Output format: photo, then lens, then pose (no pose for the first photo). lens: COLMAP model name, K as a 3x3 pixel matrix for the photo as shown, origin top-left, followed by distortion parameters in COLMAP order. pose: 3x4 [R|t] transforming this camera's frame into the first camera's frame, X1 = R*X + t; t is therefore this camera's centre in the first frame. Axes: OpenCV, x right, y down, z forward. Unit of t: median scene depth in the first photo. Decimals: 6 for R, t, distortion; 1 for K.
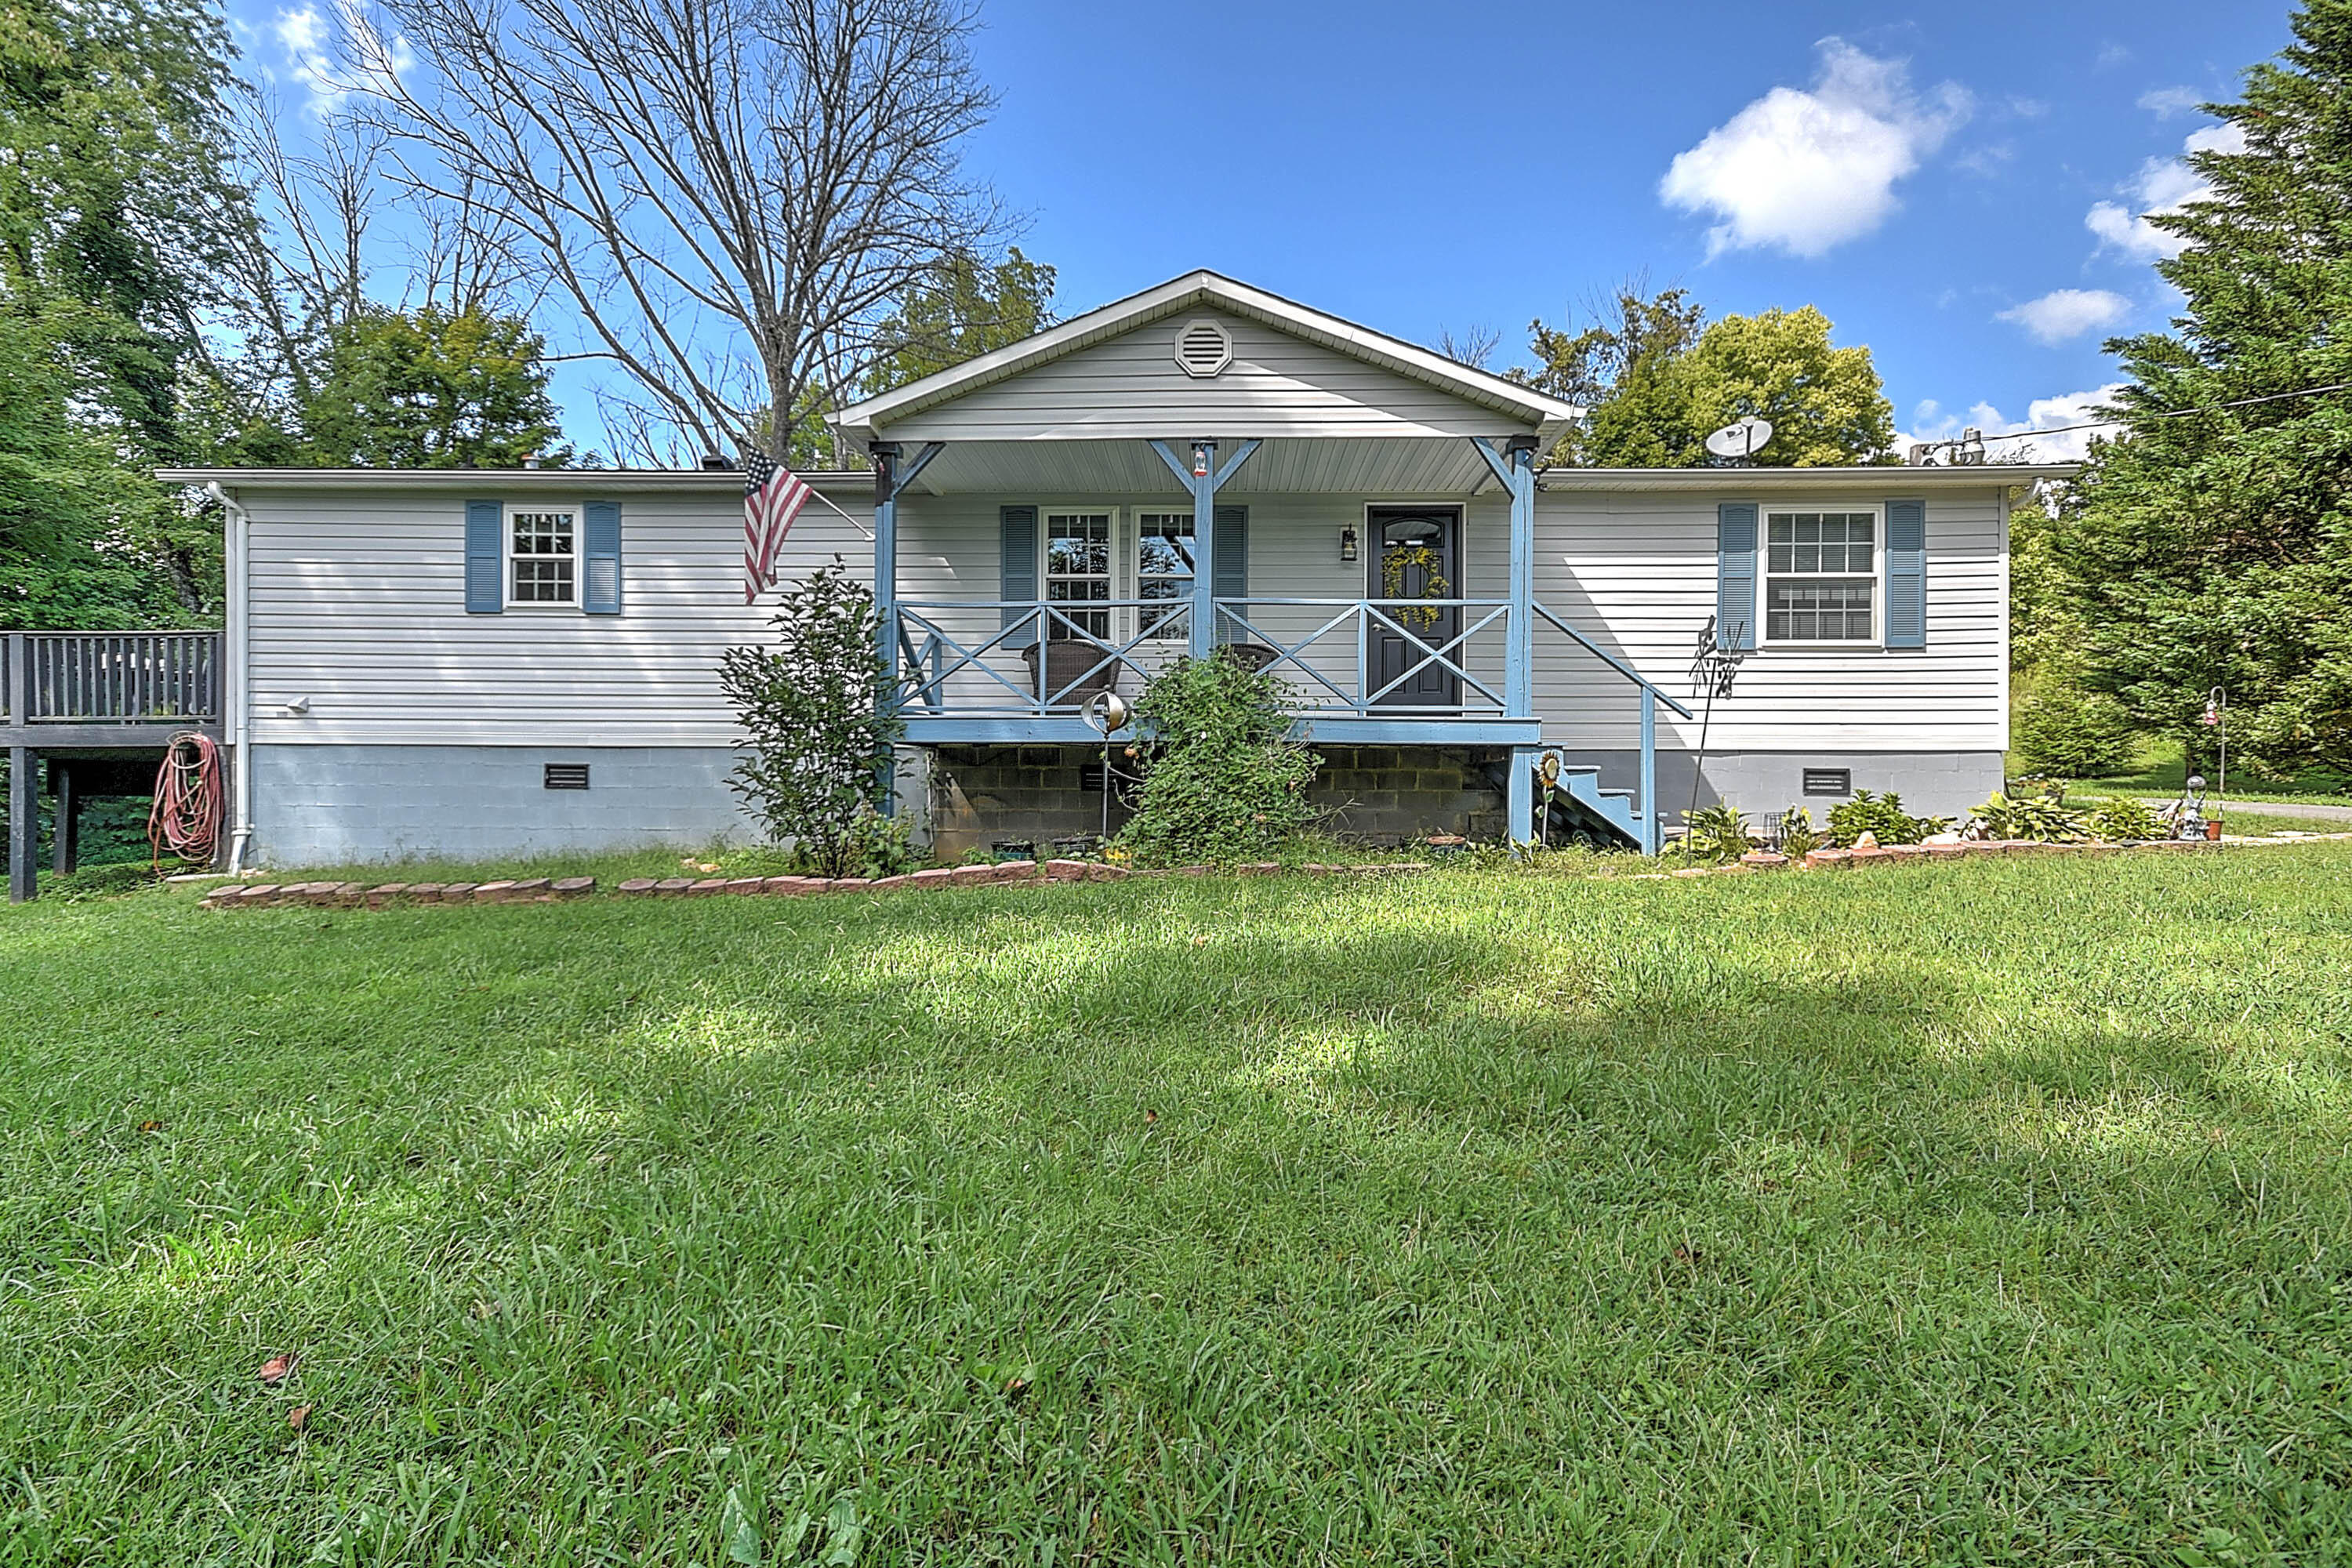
lens RADIAL K [[1175.2, 0, 1174.7], [0, 1175.2, 786.1], [0, 0, 1]] dist [0.012650, -0.000739]
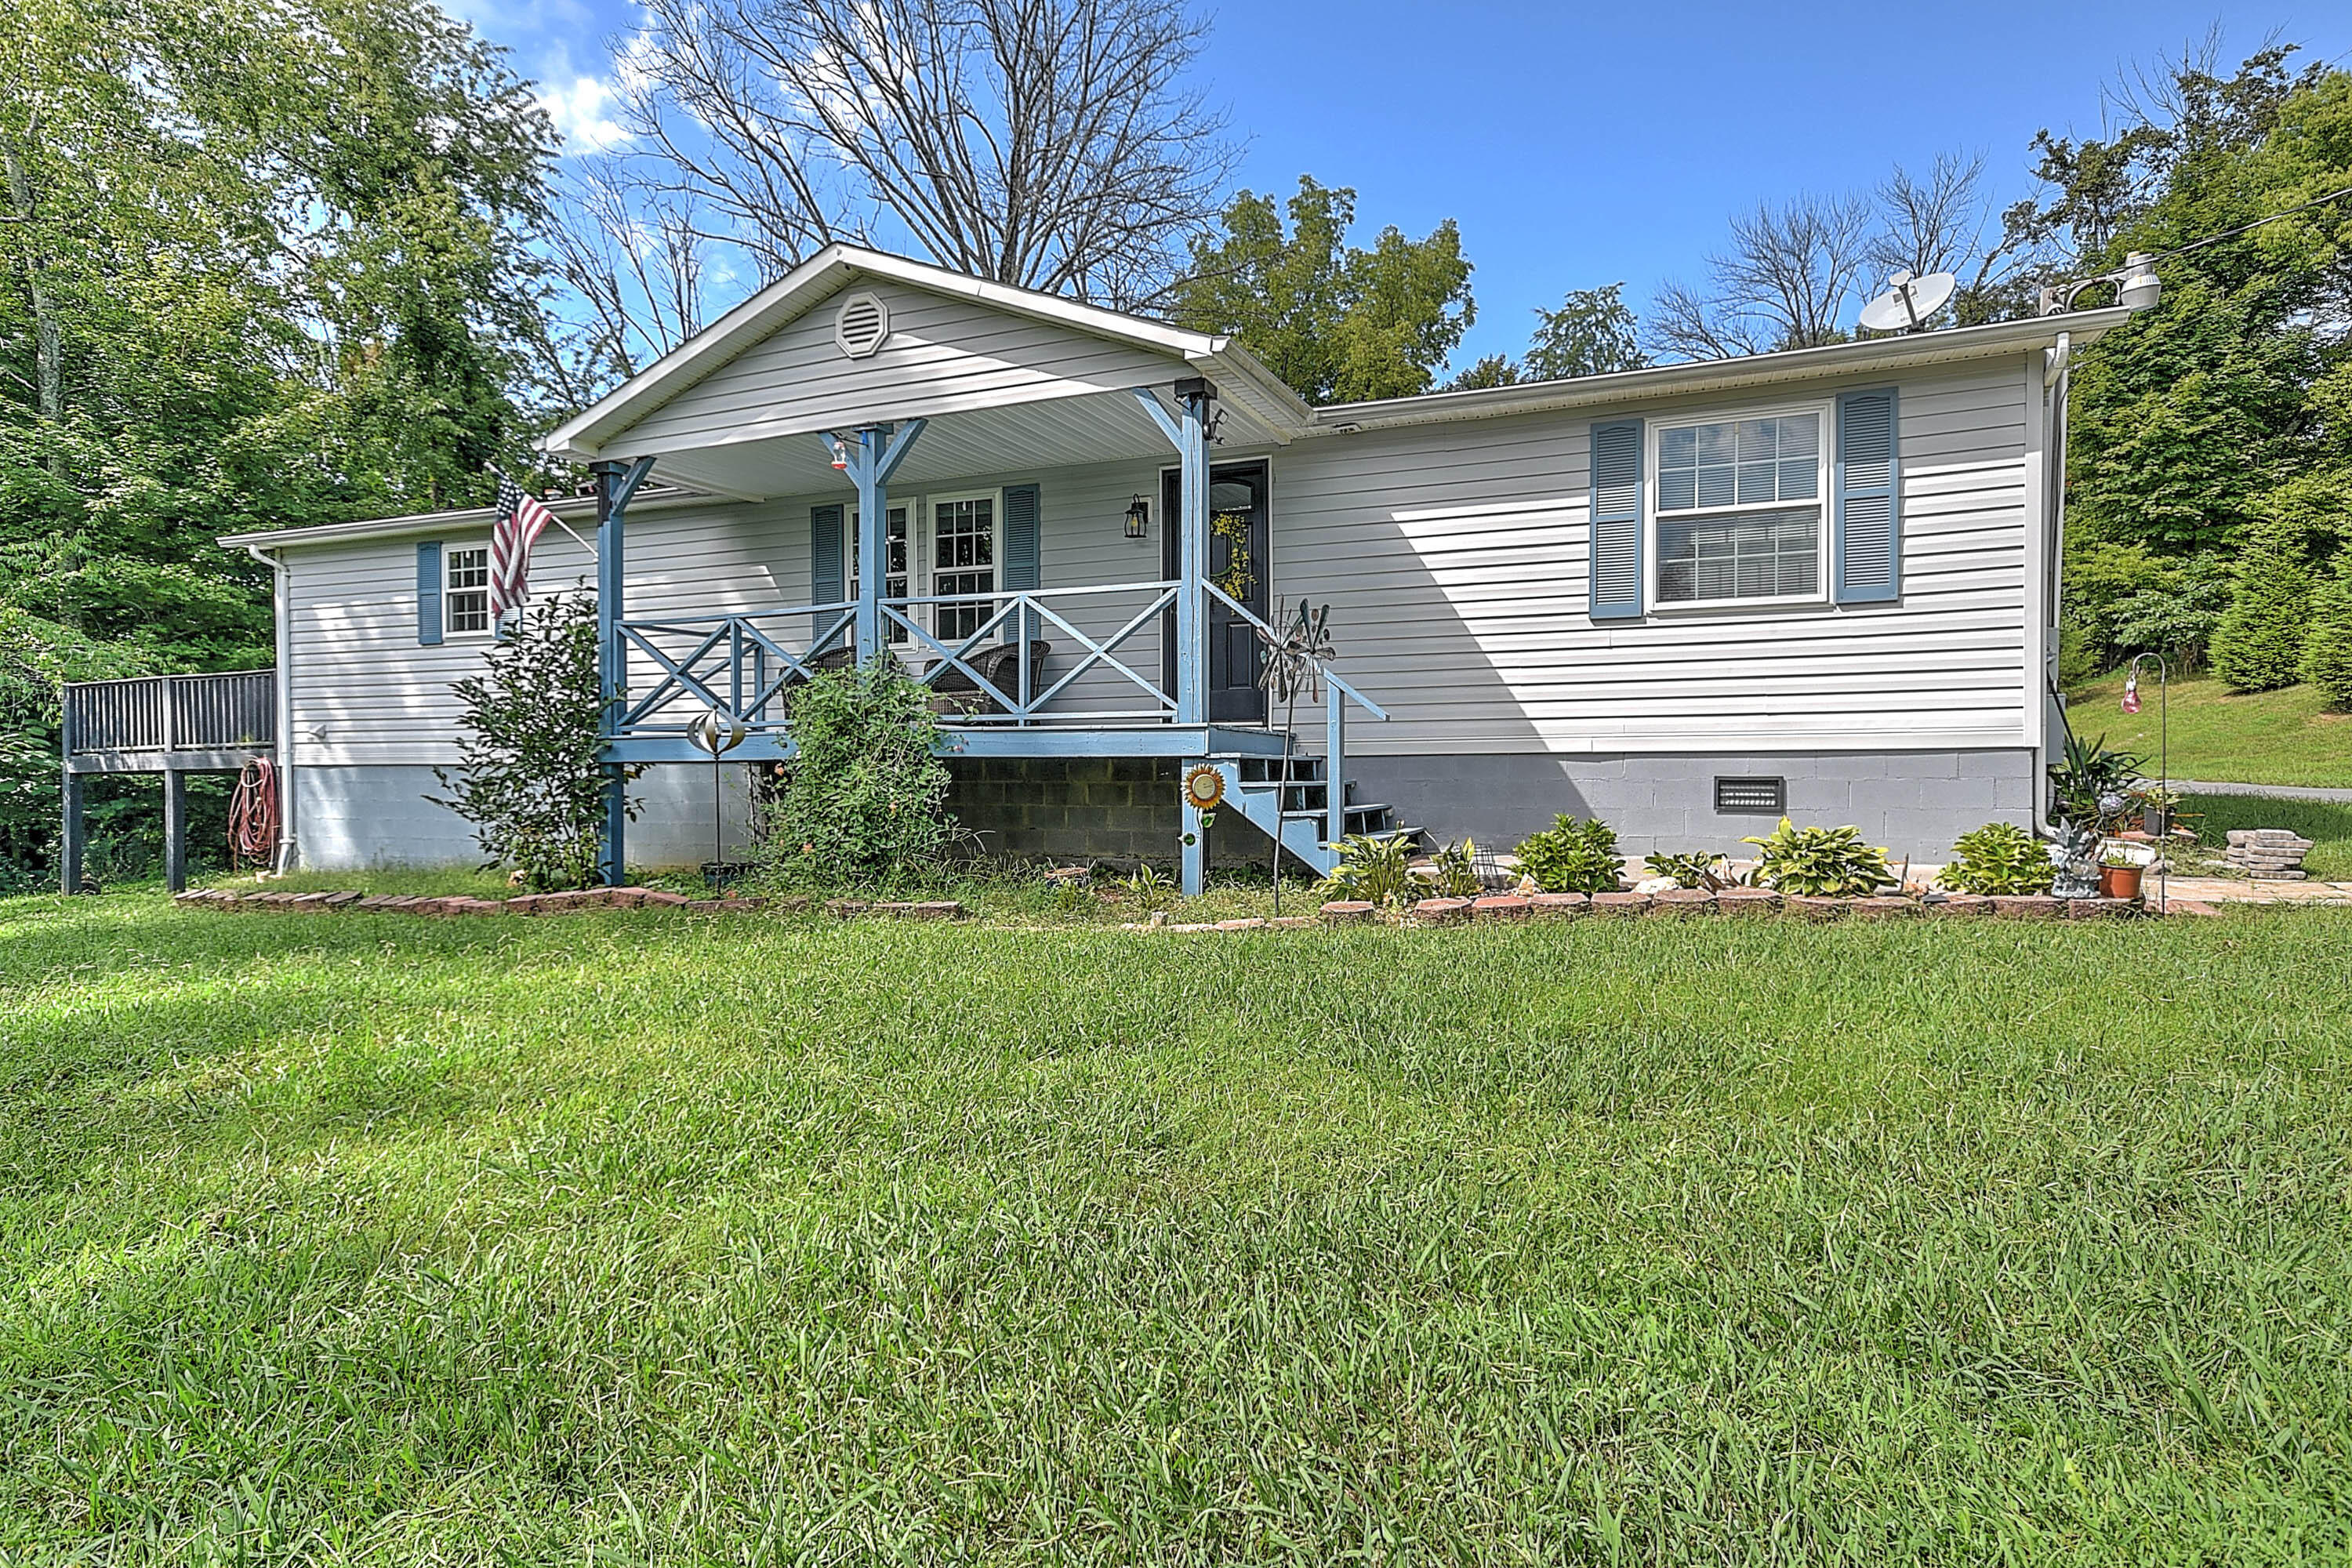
lens RADIAL K [[1324.5, 0, 1175.5], [0, 1324.5, 791.8], [0, 0, 1]] dist [0.013375, -0.001357]
pose [[0.923551, -0.003027, -0.383463, 0.538983], [0.009245, 0.999854, 0.014374, -0.020364], [0.383364, -0.016820, 0.923444, 0.117552]]
